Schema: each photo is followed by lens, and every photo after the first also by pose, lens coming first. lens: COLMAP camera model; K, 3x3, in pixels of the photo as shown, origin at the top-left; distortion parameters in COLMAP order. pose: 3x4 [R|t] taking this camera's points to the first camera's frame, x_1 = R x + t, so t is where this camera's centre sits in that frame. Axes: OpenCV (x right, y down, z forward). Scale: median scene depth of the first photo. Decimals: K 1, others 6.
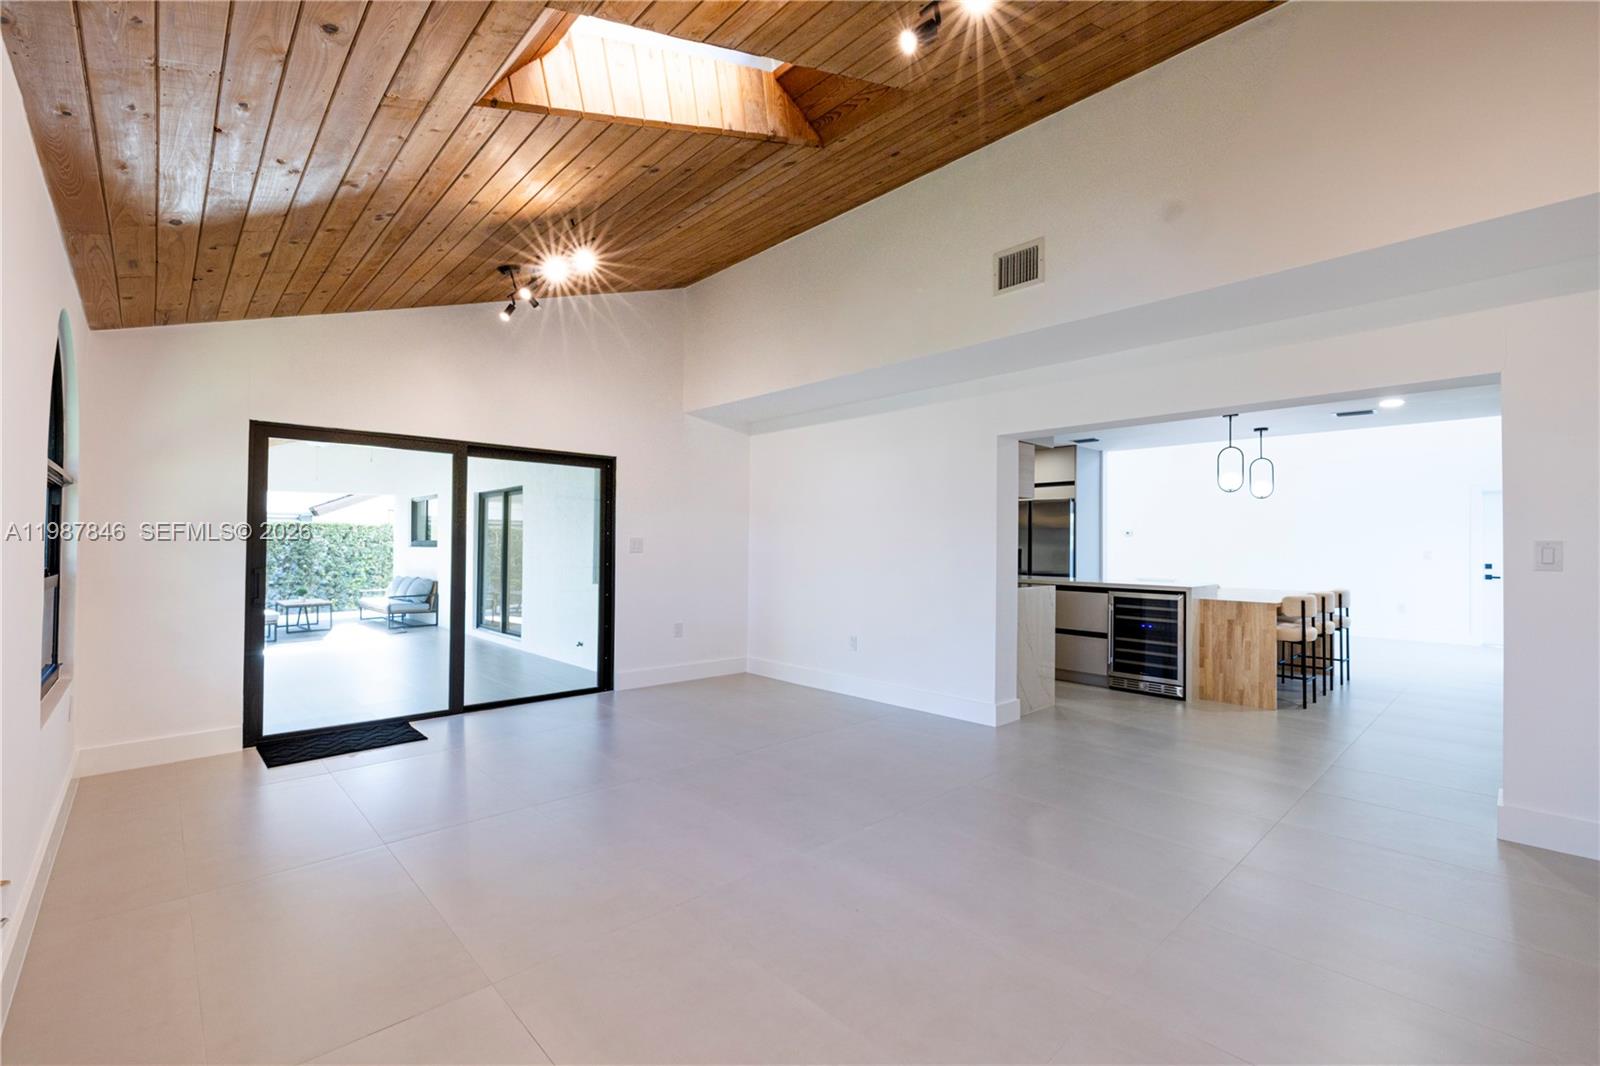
lens RADIAL K [[678.7, 0, 796.5], [0, 678.7, 547.7], [0, 0, 1]] dist [0.000656, 0.000194]
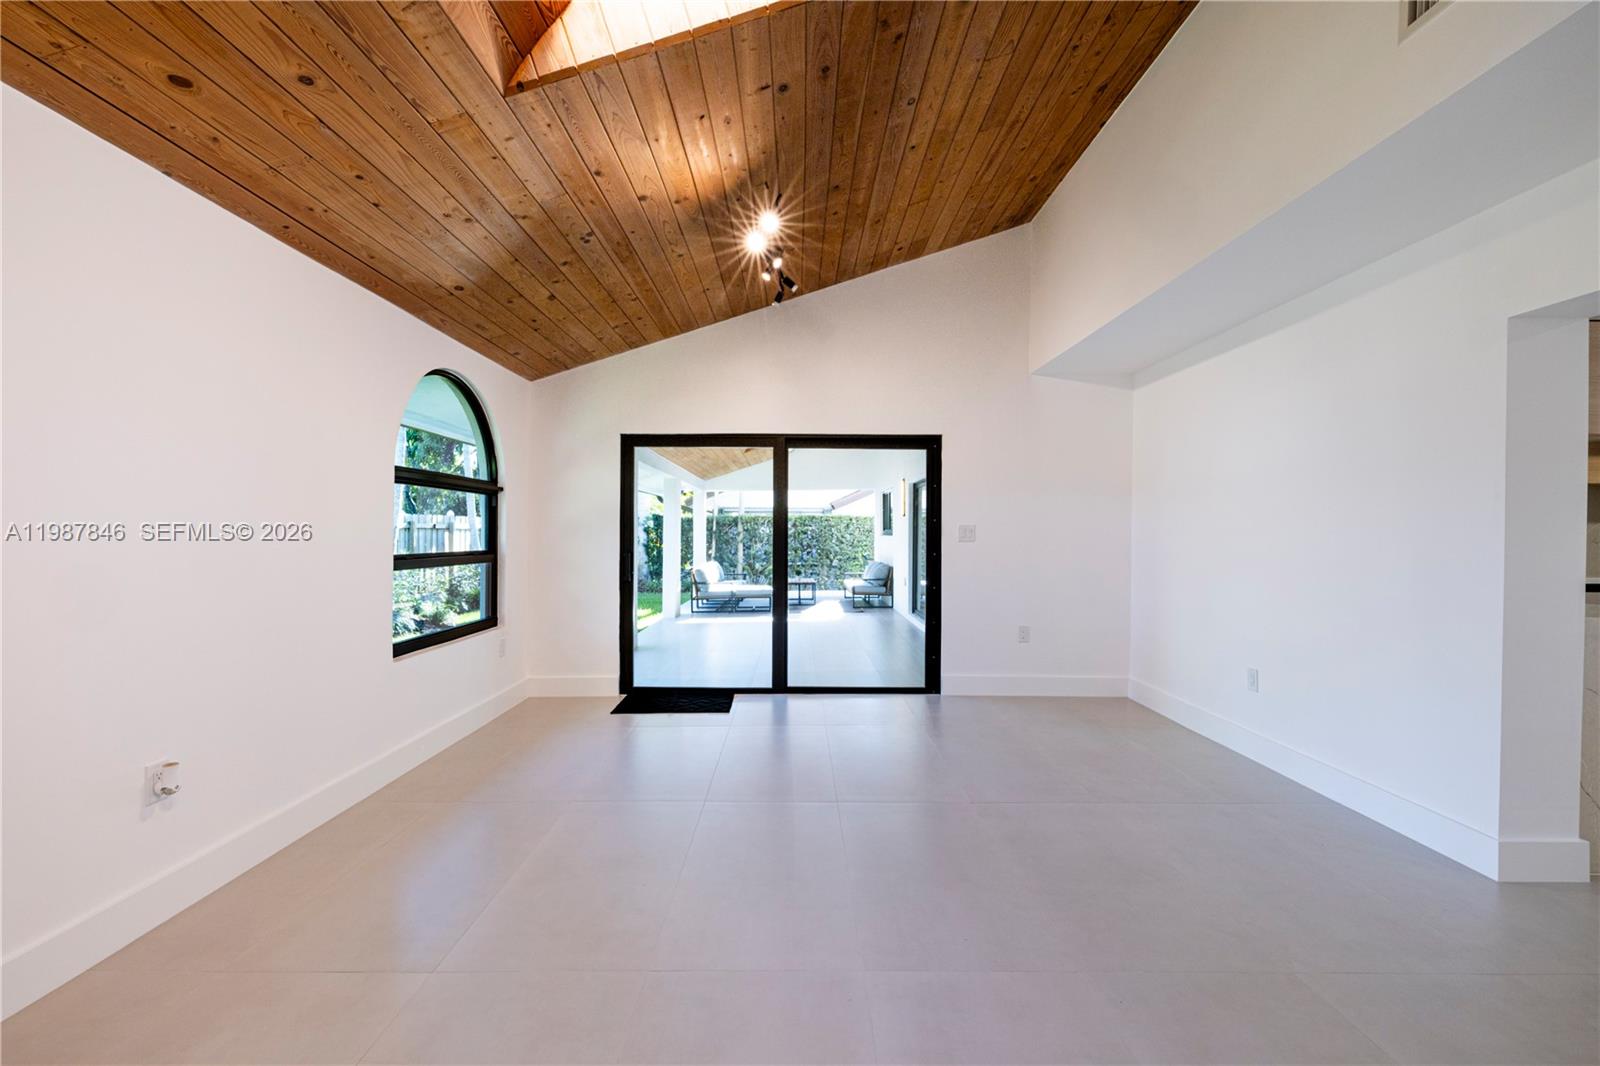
lens RADIAL K [[678.7, 0, 813.9], [0, 678.7, 542.2], [0, 0, 1]] dist [0.000656, 0.000194]
pose [[0.735397, 0.006263, -0.677608, 0.215985], [-0.000203, 0.999959, 0.009022, 0.000027], [0.677637, -0.006497, 0.735368, 0.221291]]
